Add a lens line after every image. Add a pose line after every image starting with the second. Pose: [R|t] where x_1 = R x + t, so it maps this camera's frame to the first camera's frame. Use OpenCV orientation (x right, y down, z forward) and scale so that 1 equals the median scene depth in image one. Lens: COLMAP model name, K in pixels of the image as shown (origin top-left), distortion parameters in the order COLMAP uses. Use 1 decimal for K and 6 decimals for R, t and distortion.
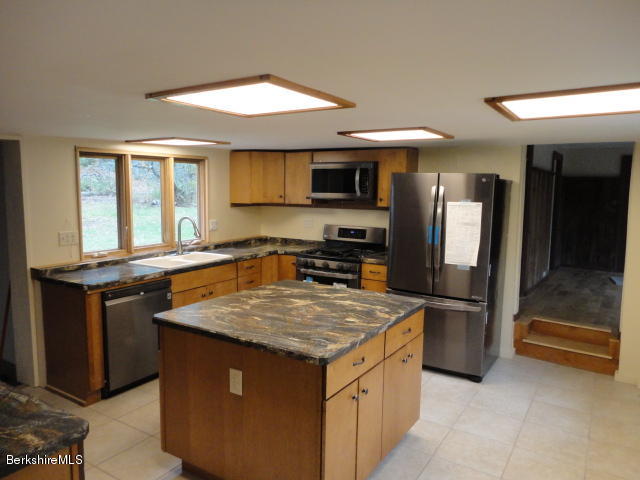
lens RADIAL K [[463.1, 0, 320.0], [0, 463.1, 240.0], [0, 0, 1]] dist [0.003858, -0.003825]
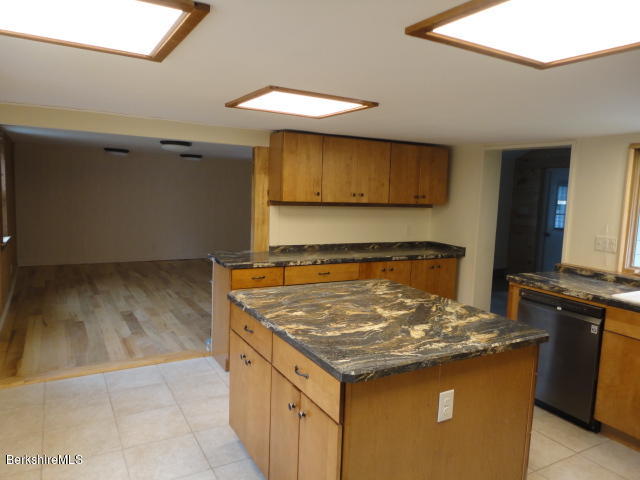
lens RADIAL K [[463.1, 0, 320.0], [0, 463.1, 240.0], [0, 0, 1]] dist [0.003858, -0.003825]
pose [[-0.461921, 0.072903, -0.883920, 0.757662], [-0.147444, 0.976436, 0.157585, -0.104589], [0.874579, 0.203120, -0.440288, 1.276390]]
